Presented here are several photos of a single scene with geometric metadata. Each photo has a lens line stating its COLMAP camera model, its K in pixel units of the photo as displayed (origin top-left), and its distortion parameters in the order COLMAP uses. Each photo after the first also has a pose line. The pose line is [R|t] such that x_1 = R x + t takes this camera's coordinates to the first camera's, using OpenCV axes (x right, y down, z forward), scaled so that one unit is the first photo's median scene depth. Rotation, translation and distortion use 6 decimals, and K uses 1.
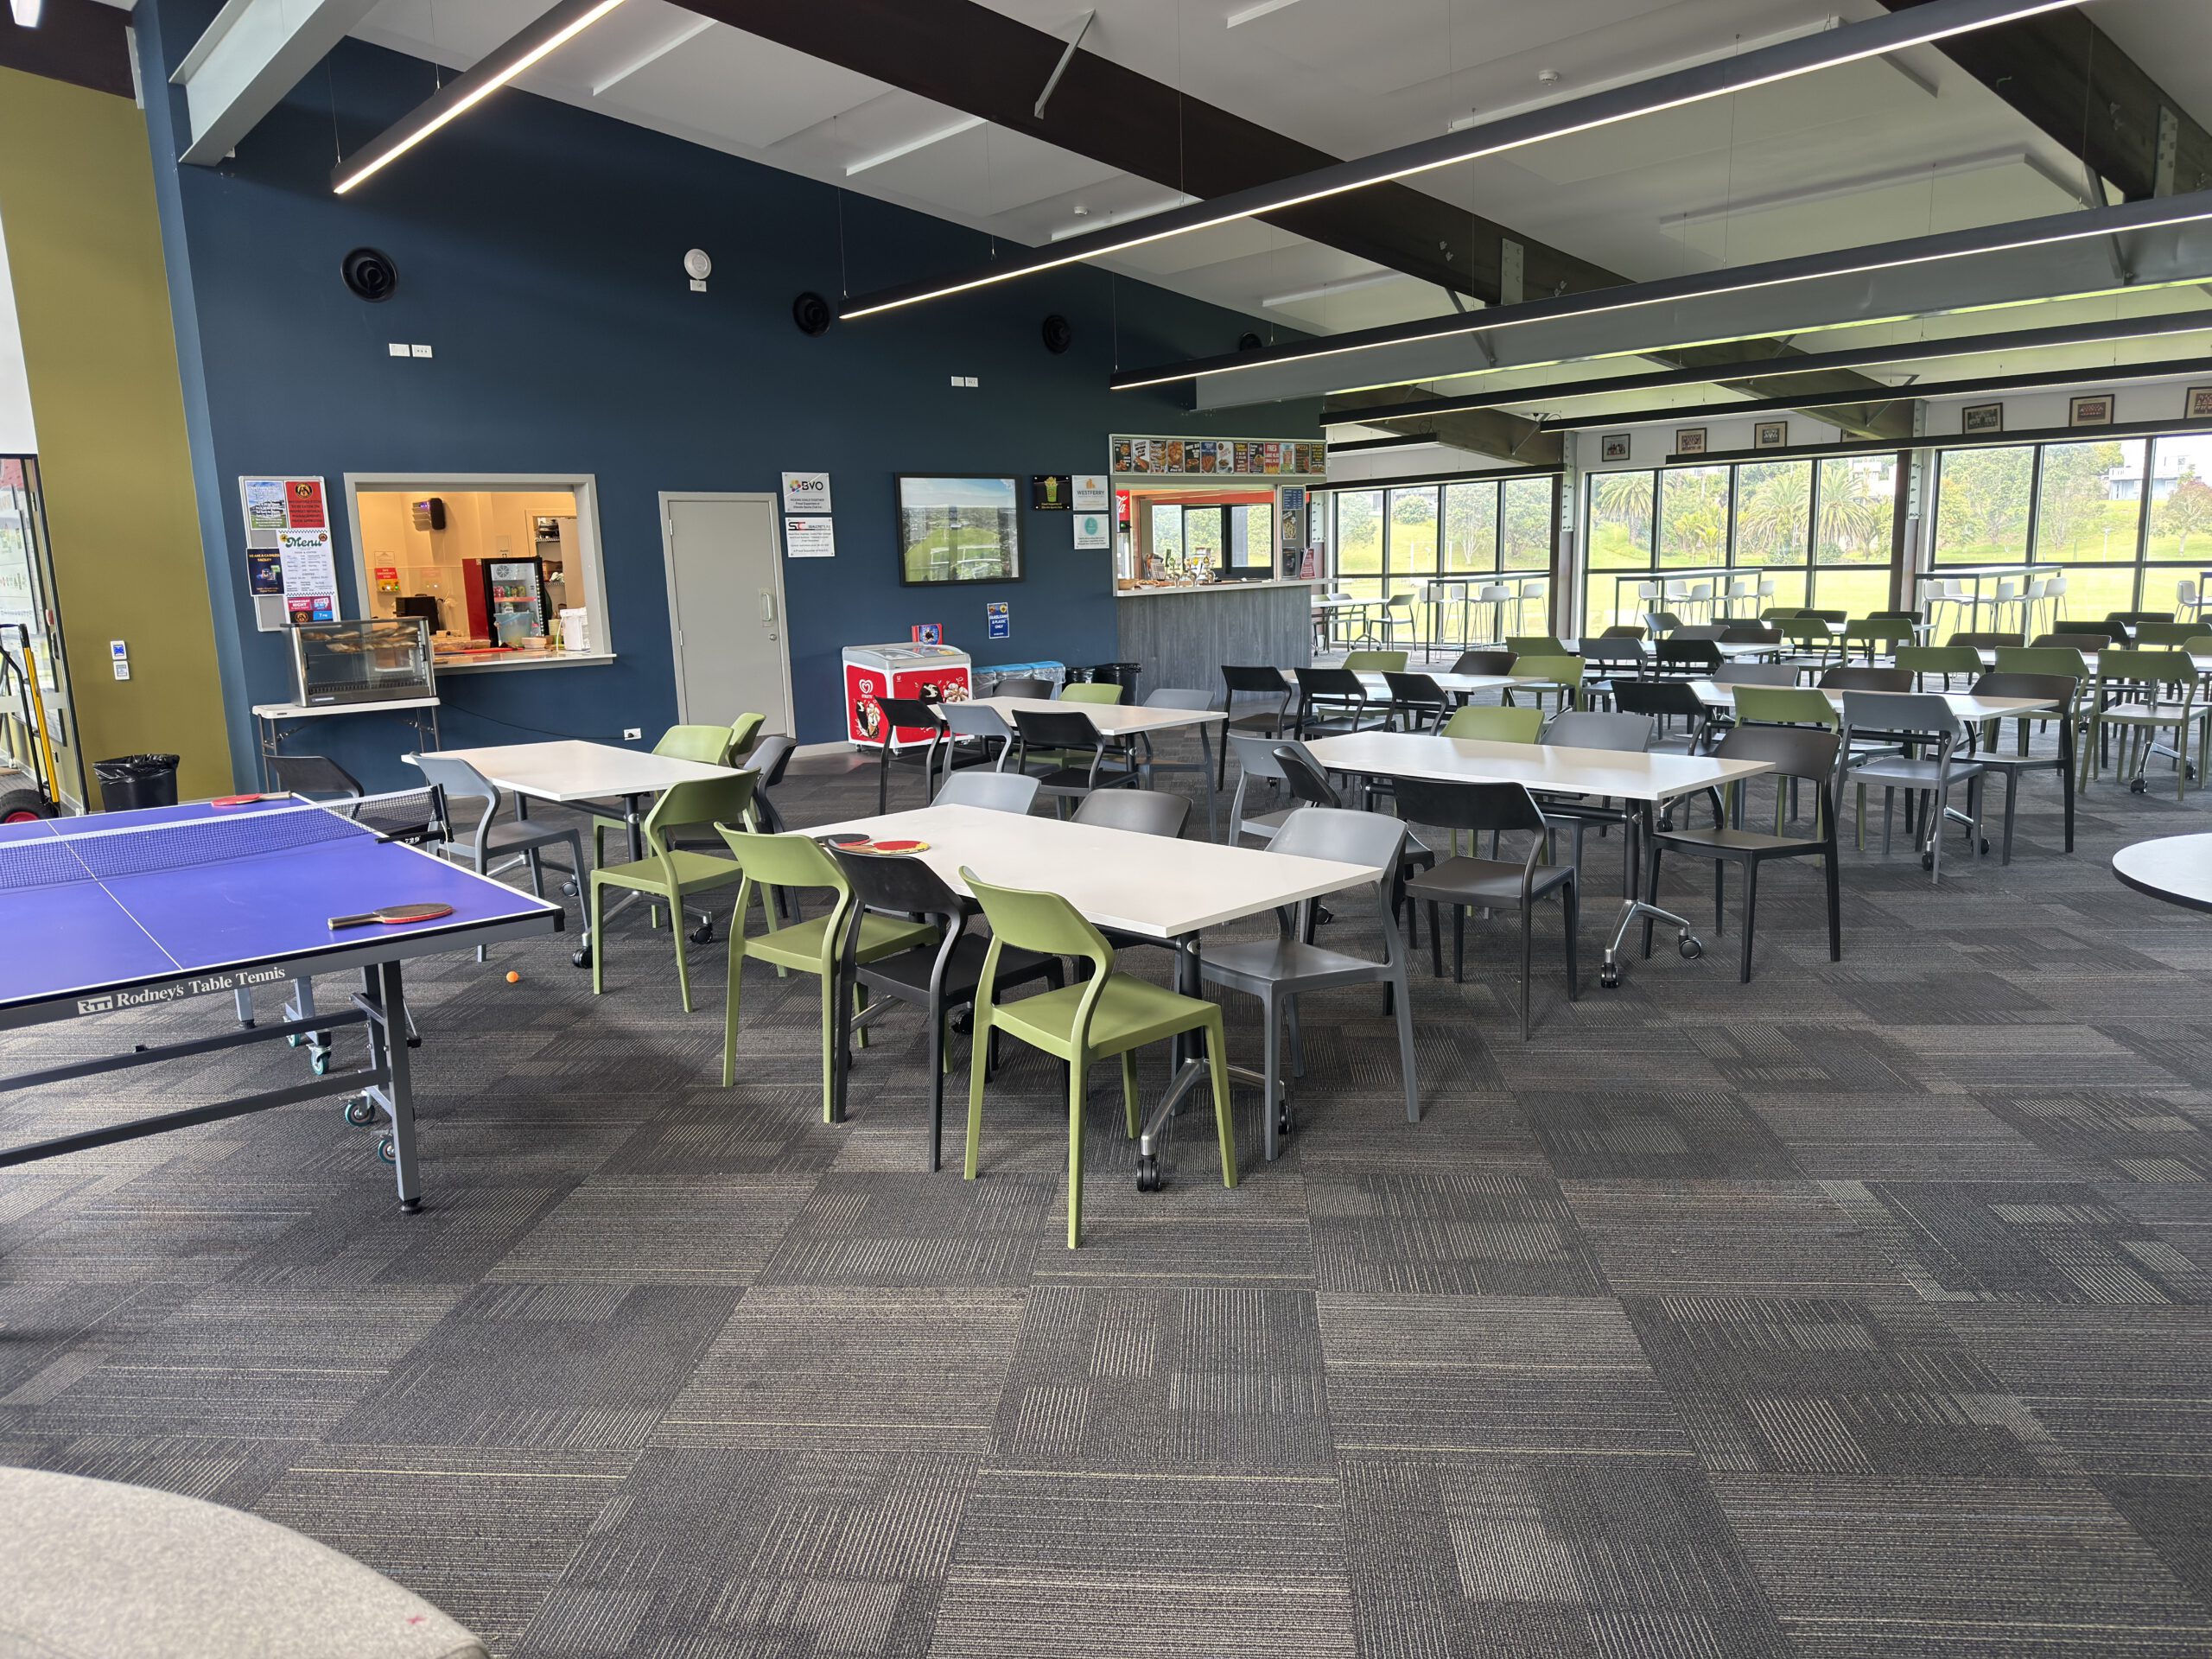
lens RADIAL K [[1540.7, 0, 1106.0], [0, 1540.7, 829.5], [0, 0, 1]] dist [0.008408, -0.038449]
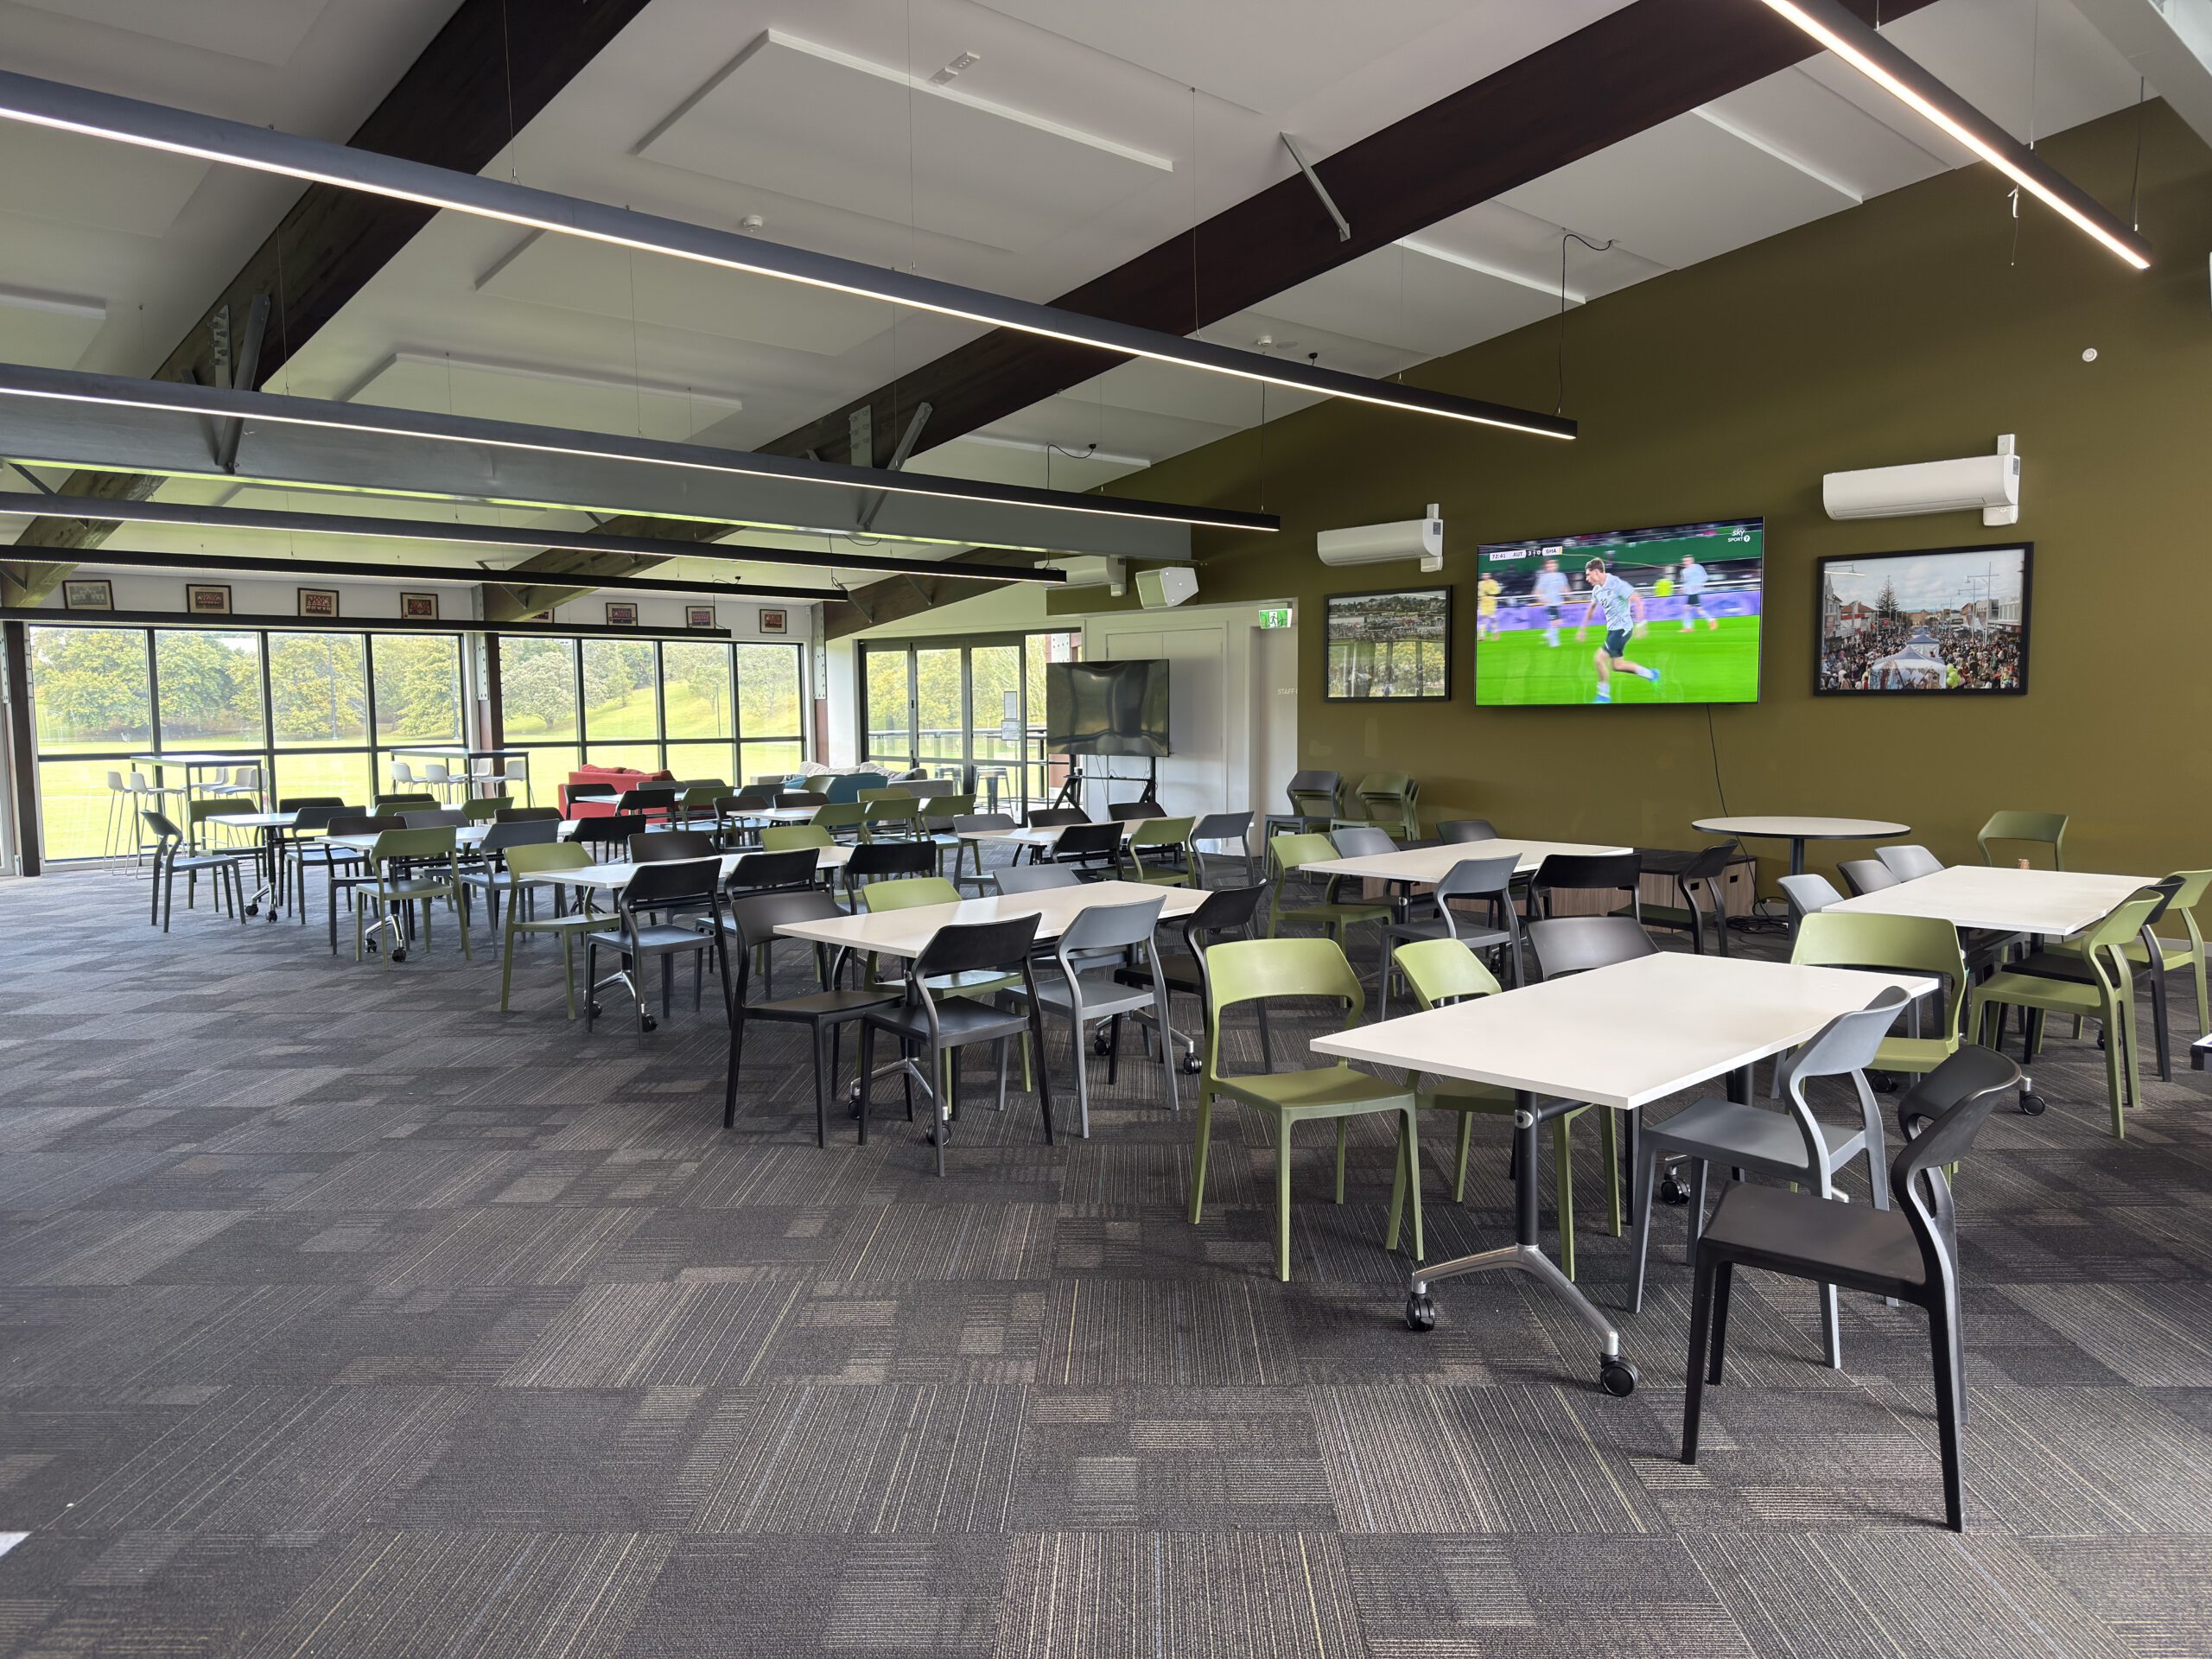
lens RADIAL K [[1541.8, 0, 1104.8], [0, 1541.8, 838.5], [0, 0, 1]] dist [0.007597, -0.036274]
pose [[-0.046102, -0.057570, 0.997276, -0.610511], [0.187390, 0.980116, 0.065242, -0.124066], [-0.981203, 0.189888, -0.034397, 0.787855]]
